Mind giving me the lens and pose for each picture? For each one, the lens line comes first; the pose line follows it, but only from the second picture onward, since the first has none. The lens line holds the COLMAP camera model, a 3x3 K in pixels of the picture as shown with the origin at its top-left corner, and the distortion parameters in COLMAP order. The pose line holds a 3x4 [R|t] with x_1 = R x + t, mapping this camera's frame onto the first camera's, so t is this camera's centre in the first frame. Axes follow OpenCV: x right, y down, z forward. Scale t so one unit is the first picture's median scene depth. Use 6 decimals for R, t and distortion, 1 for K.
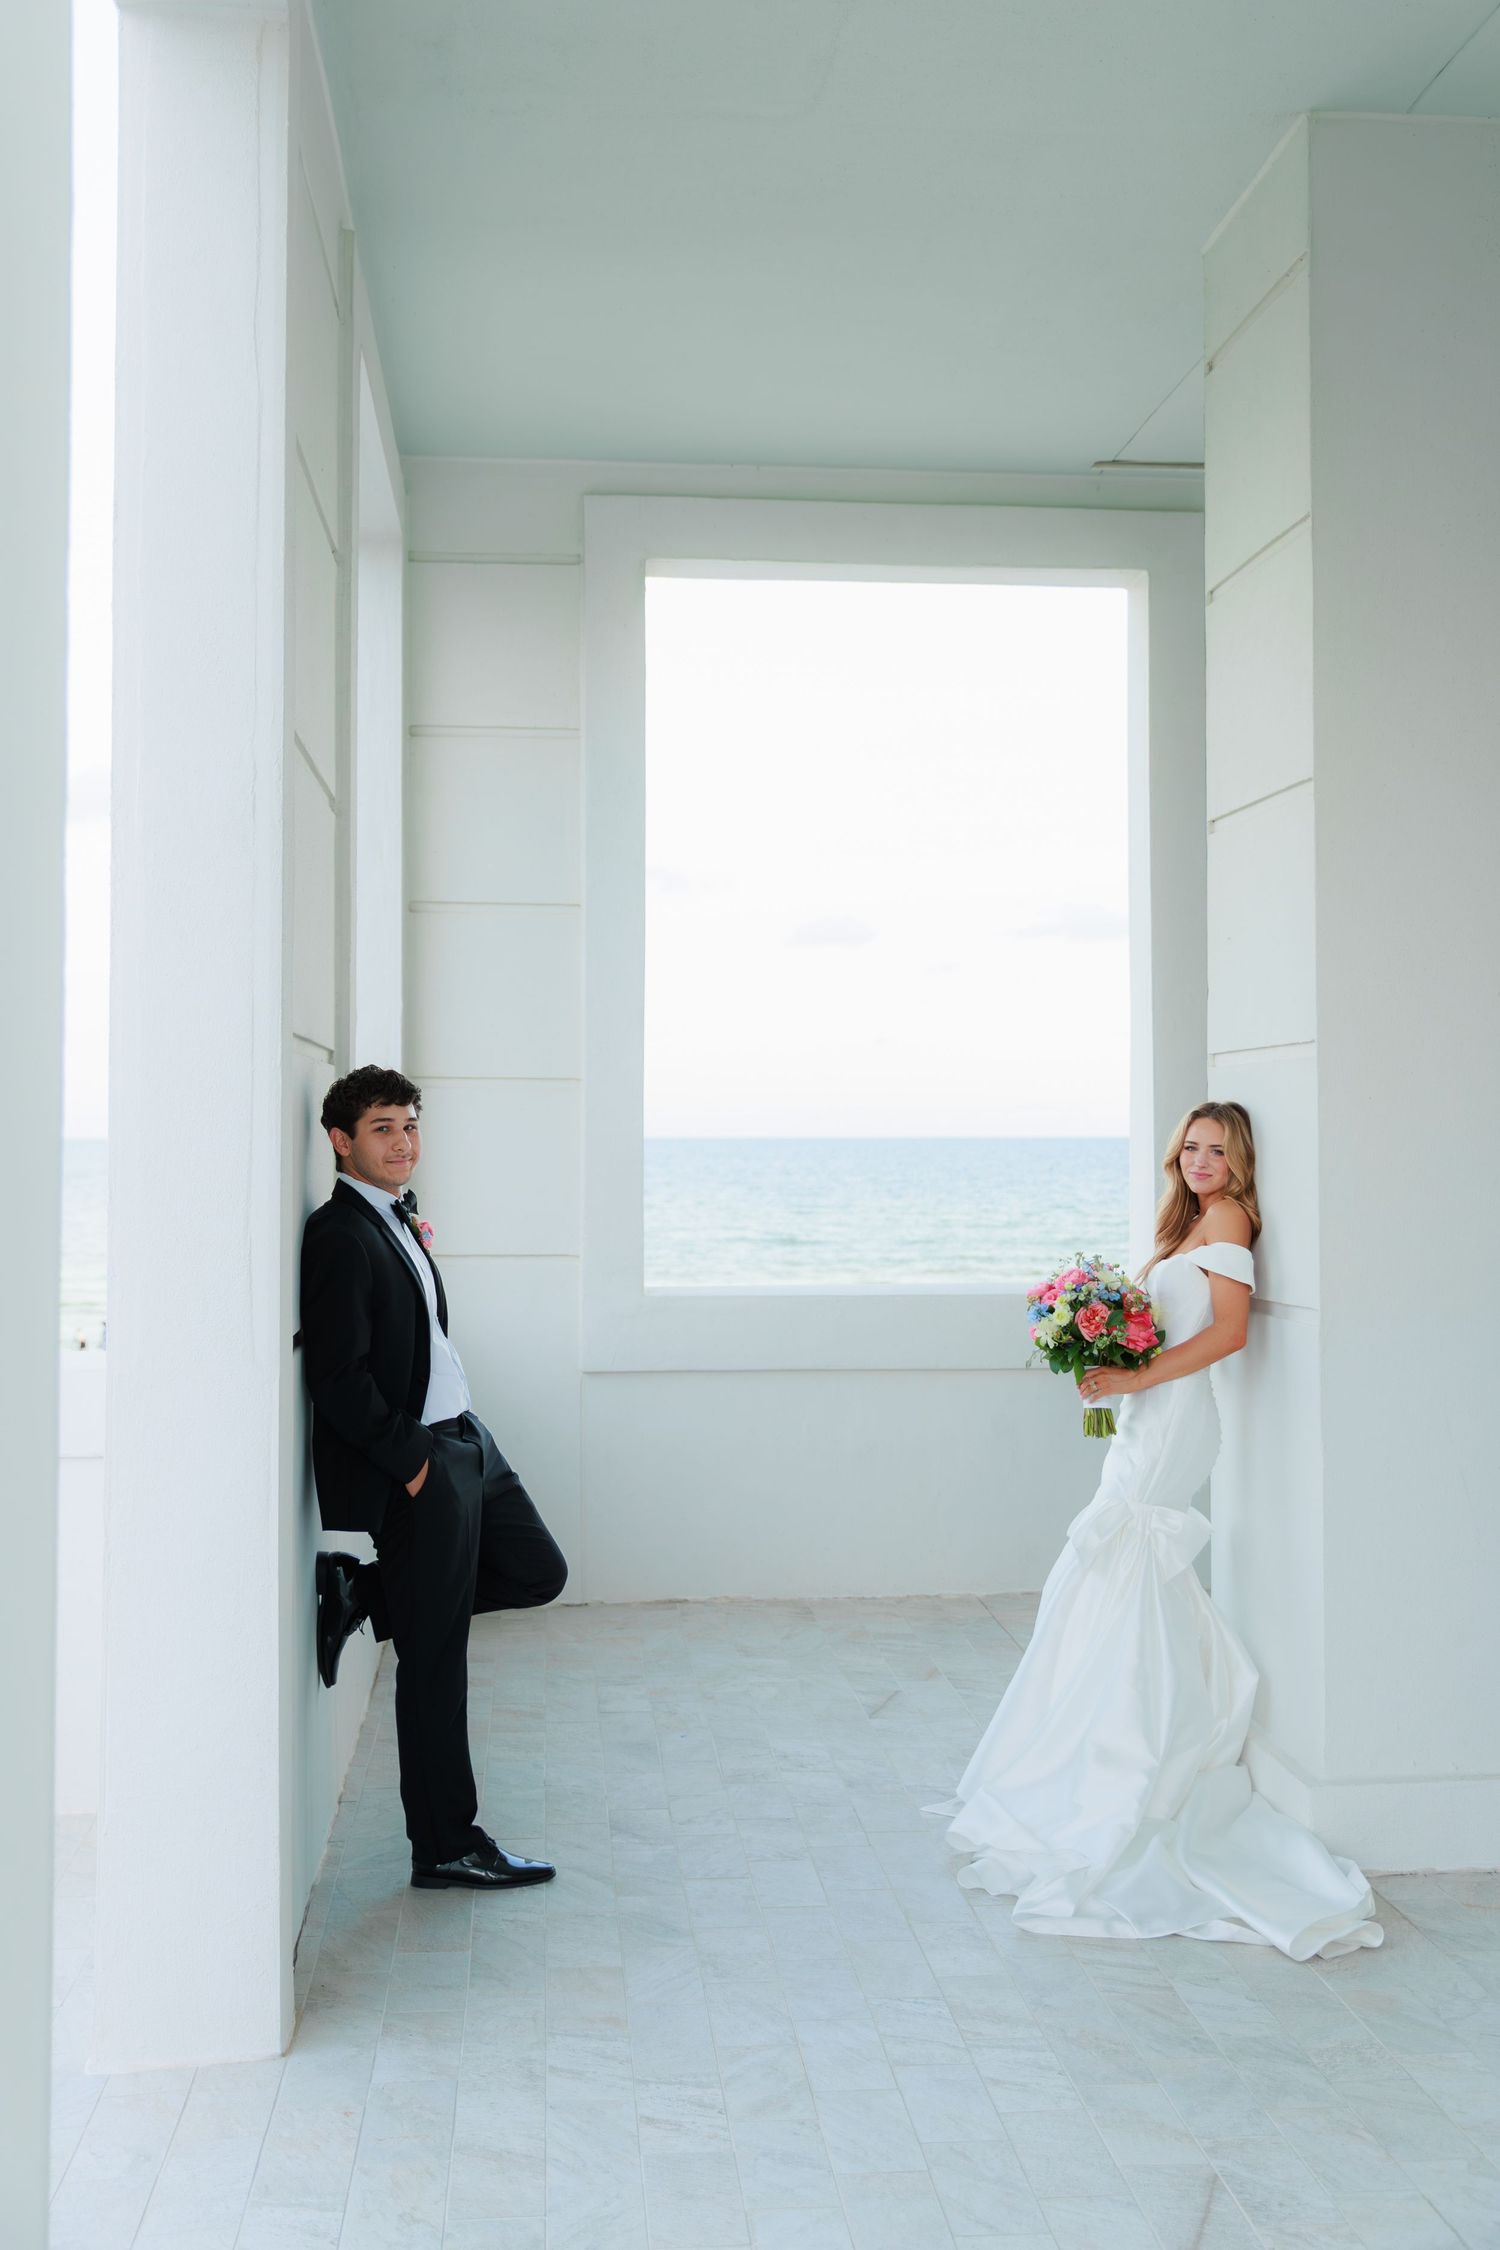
lens RADIAL K [[2479.8, 0, 751.6], [0, 2479.8, 1026.5], [0, 0, 1]] dist [0.030301, 0.013614]
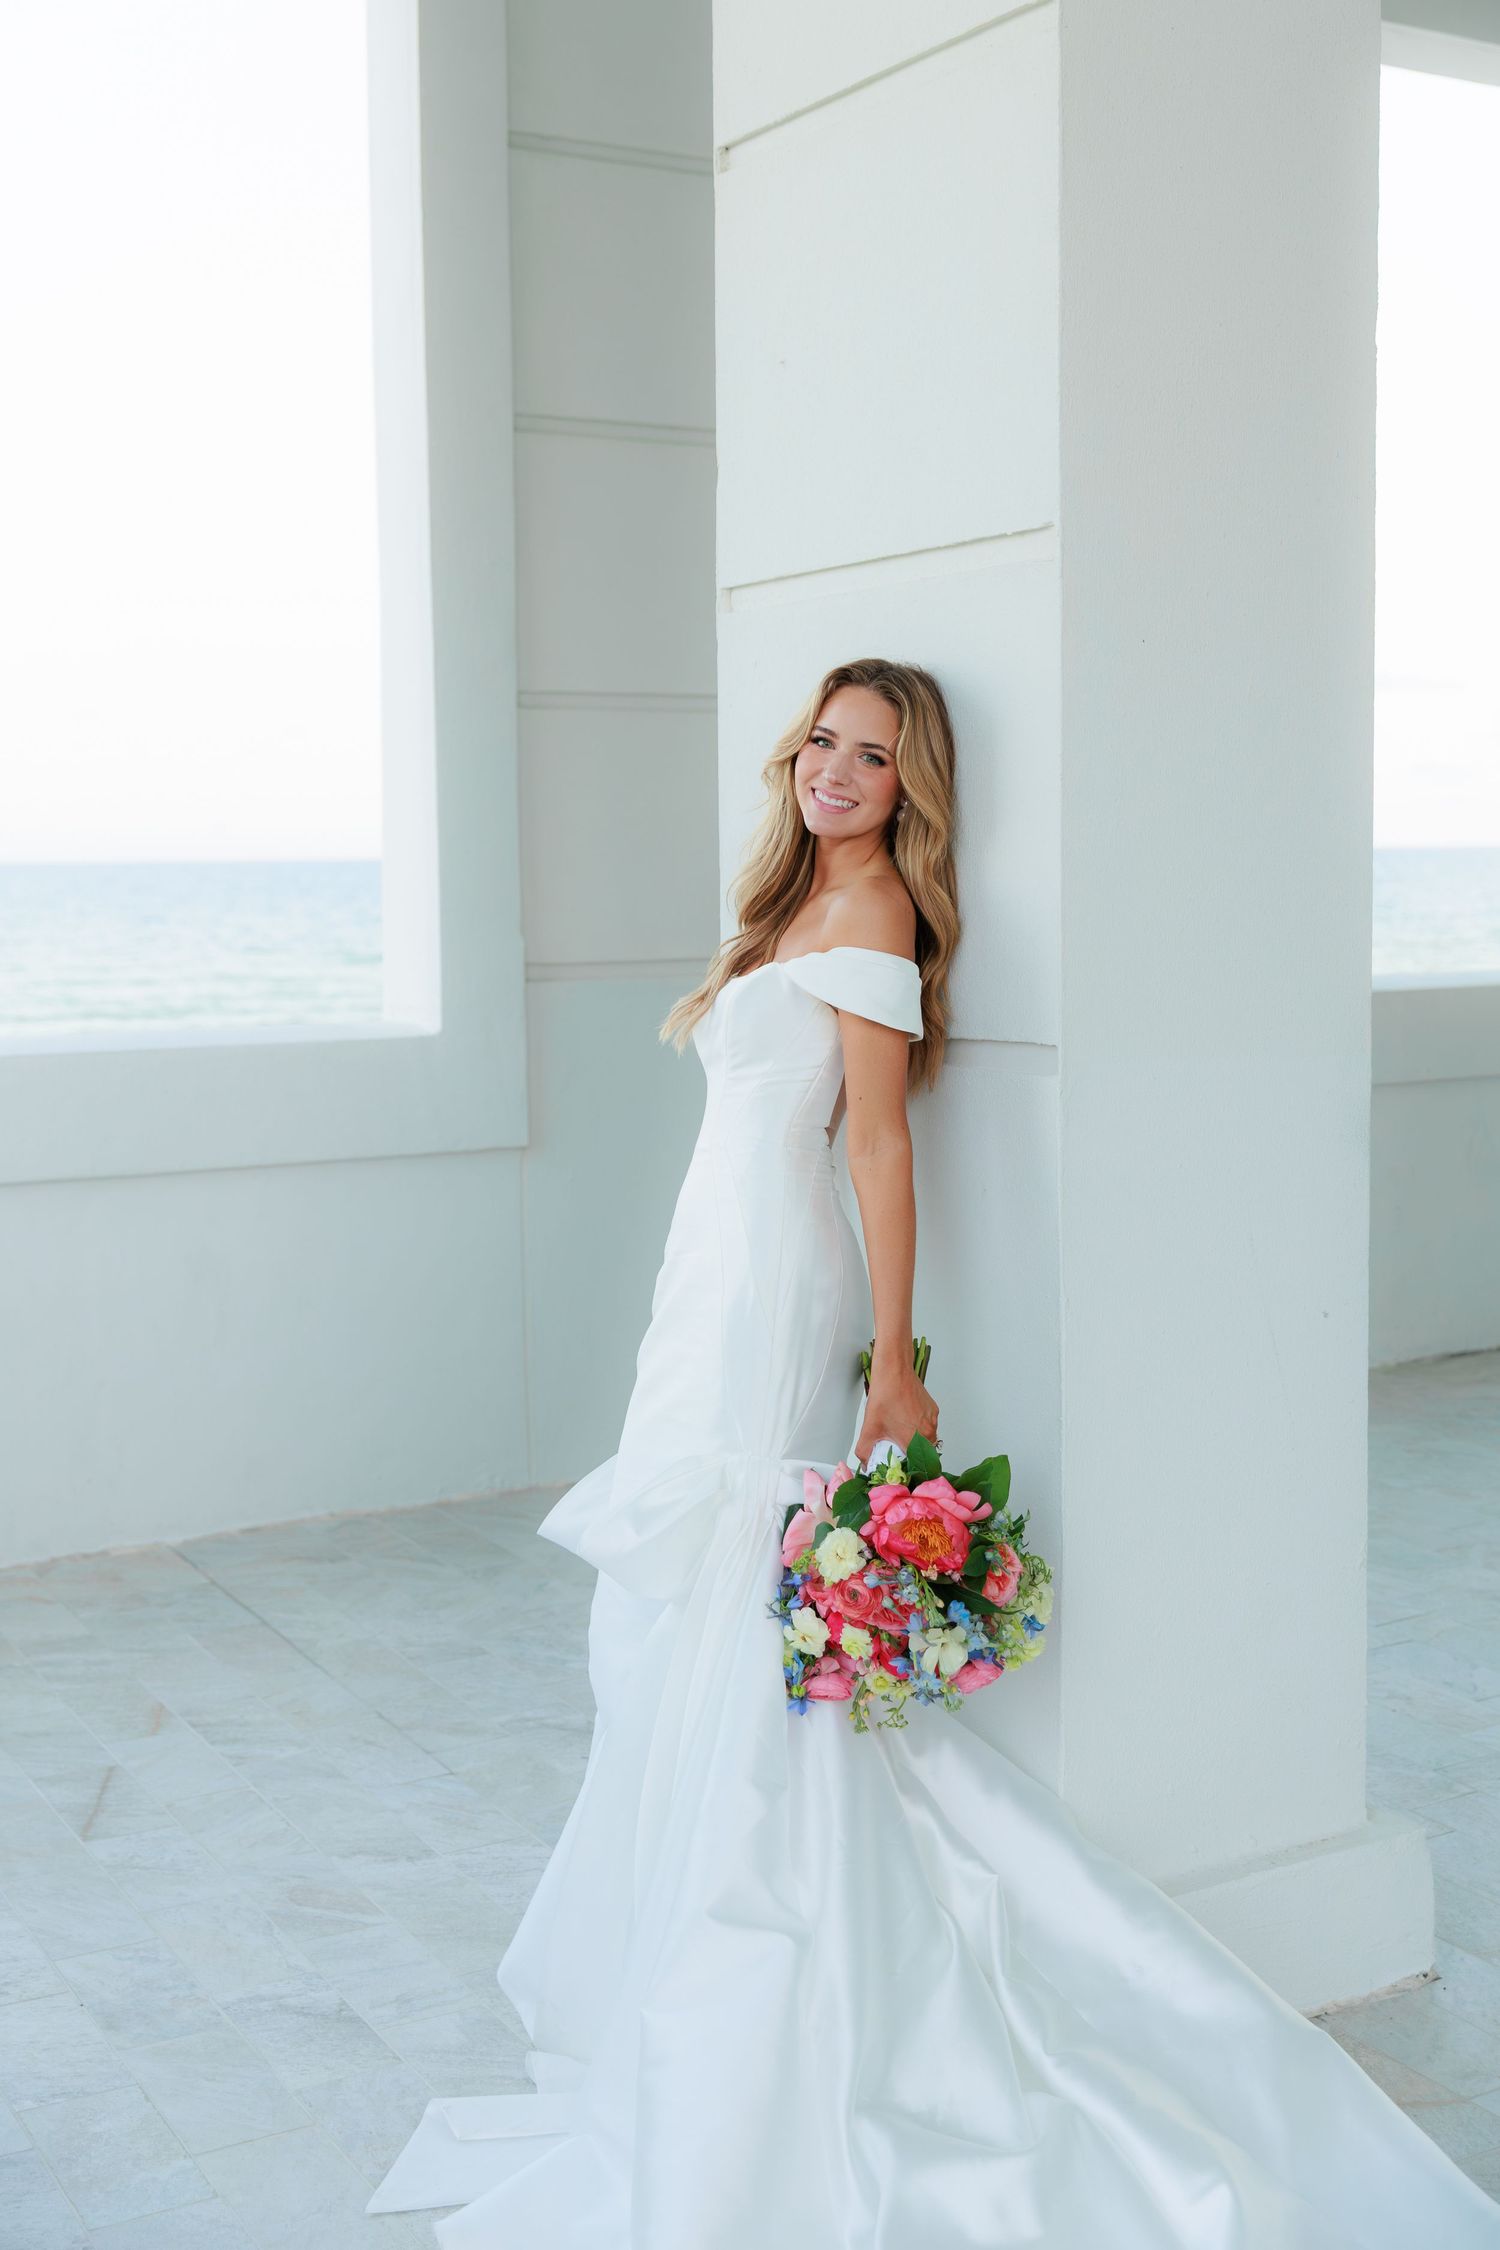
lens RADIAL K [[2632.2, 0, 750.5], [0, 2632.2, 1072.9], [0, 0, 1]] dist [0.004516, 0.005912]
pose [[0.906633, -0.045960, 0.419410, -0.055317], [-0.004655, 0.992899, 0.118866, 0.046778], [-0.421895, -0.109720, 0.899981, 0.462276]]
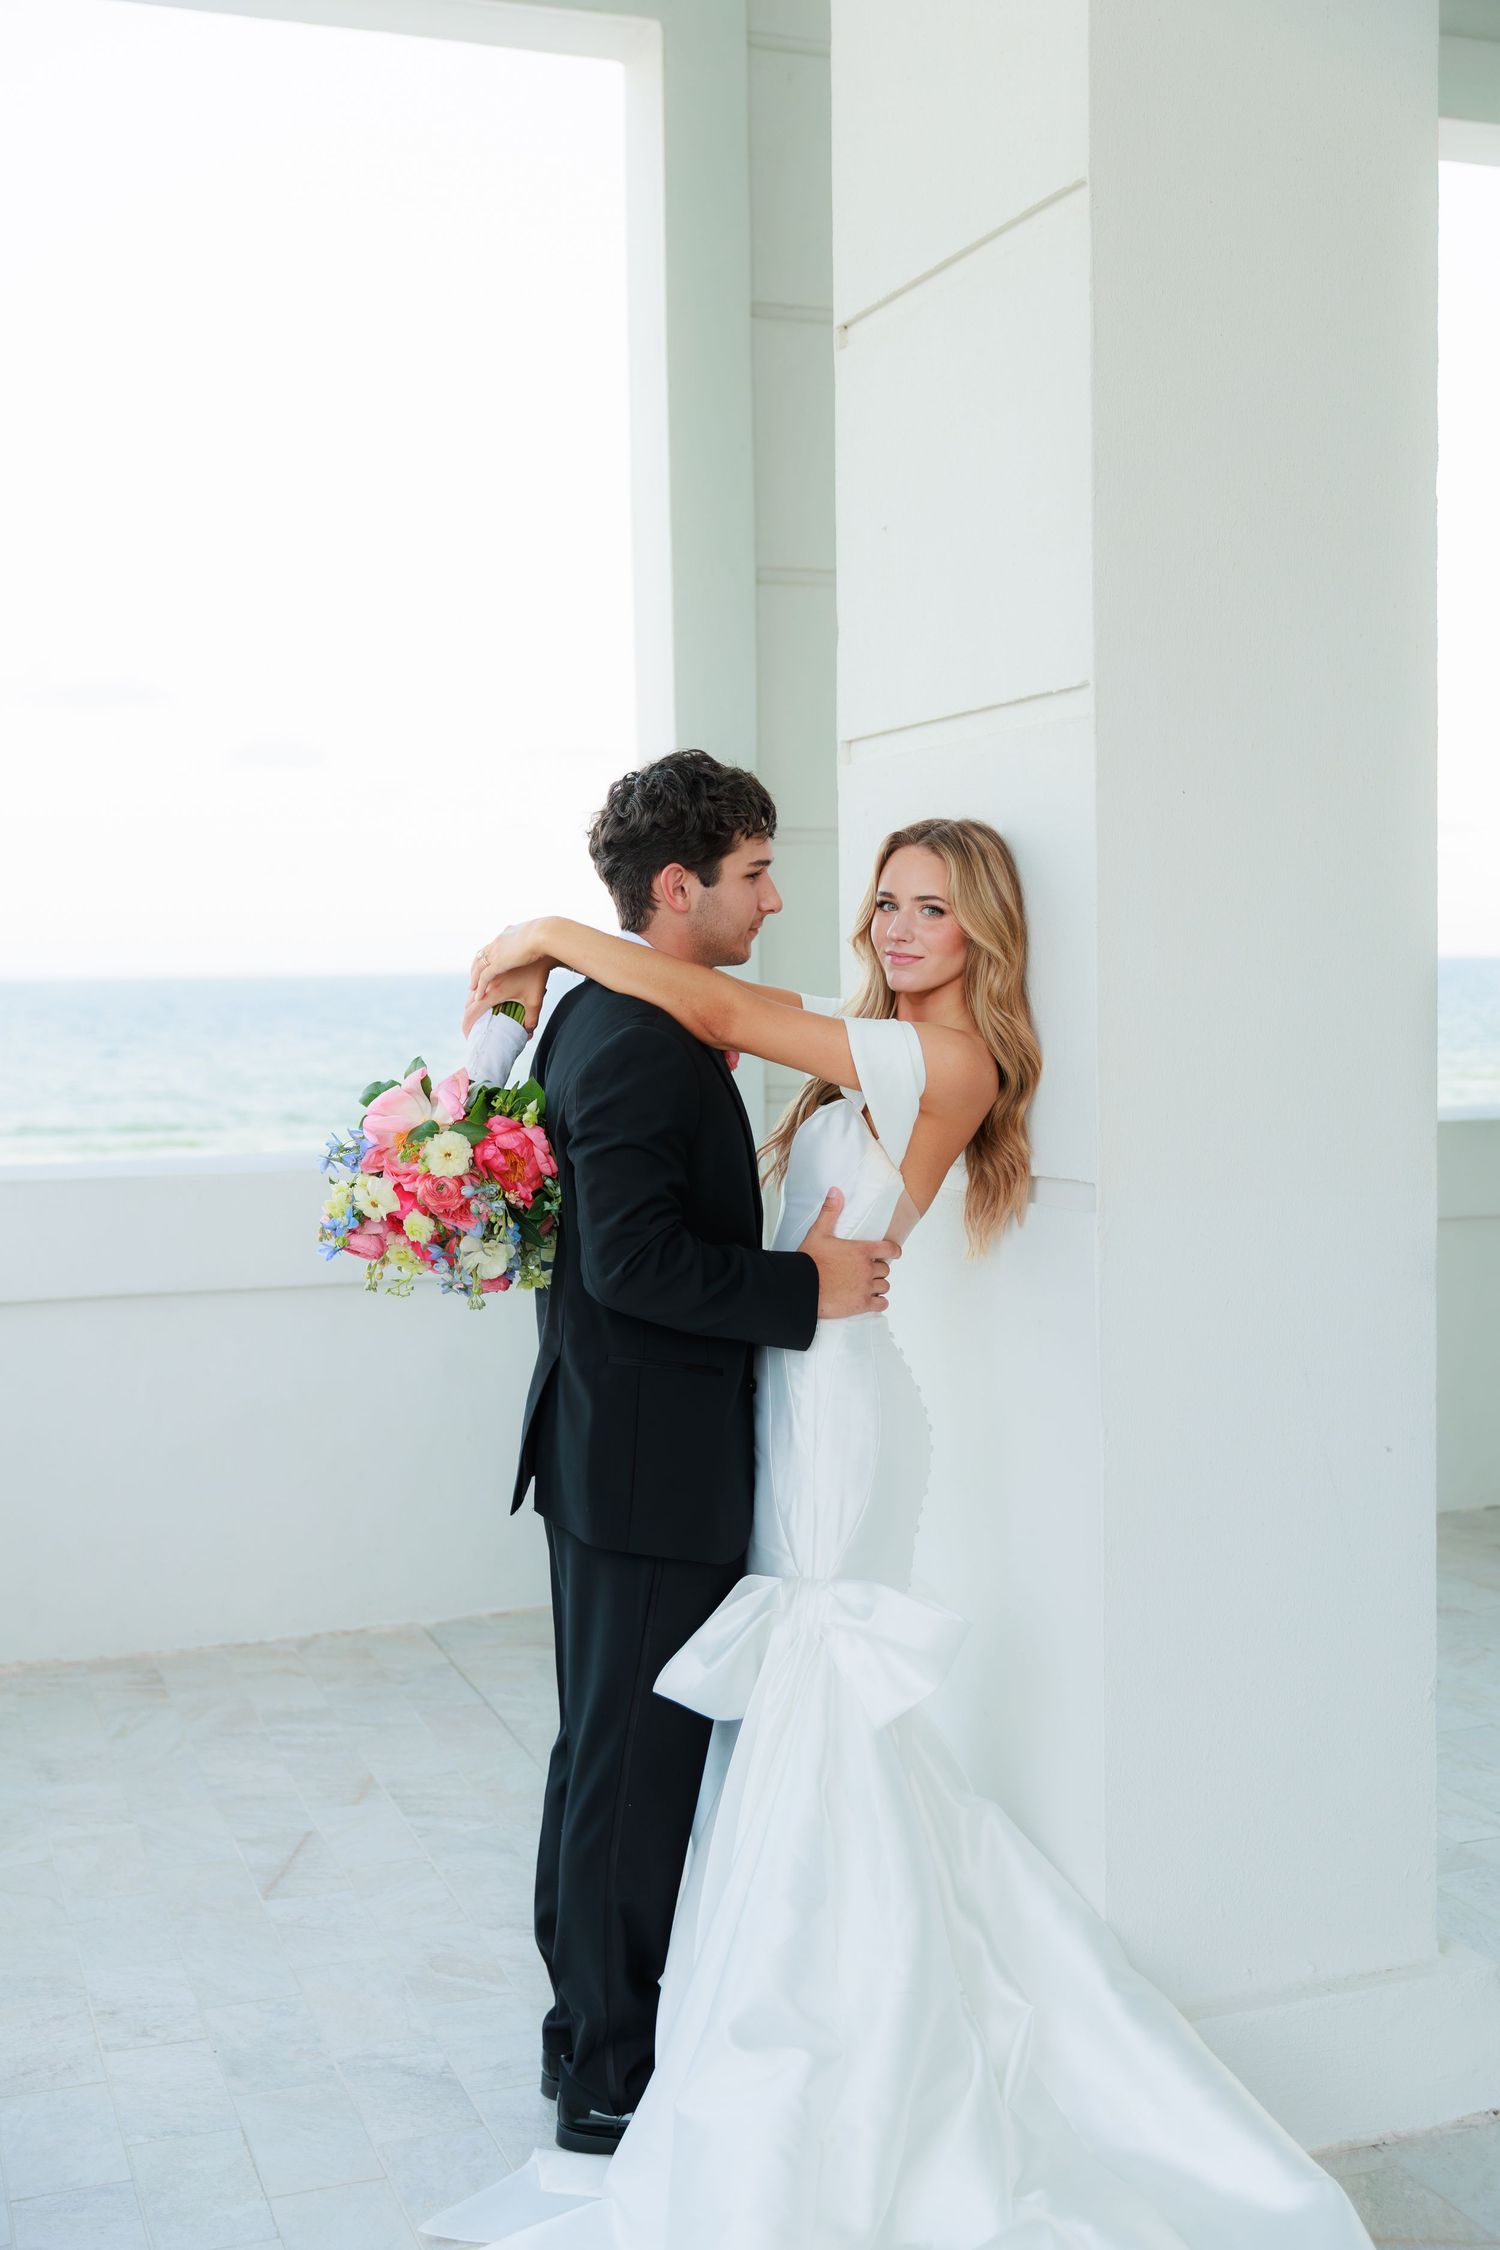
lens RADIAL K [[2558.3, 0, 801.2], [0, 2558.3, 1126.8], [0, 0, 1]] dist [0.012307, -0.003065]
pose [[0.964217, -0.032115, 0.263162, 0.017119], [0.005203, 0.994737, 0.102327, 0.038140], [-0.265064, -0.097296, 0.959309, 0.422565]]
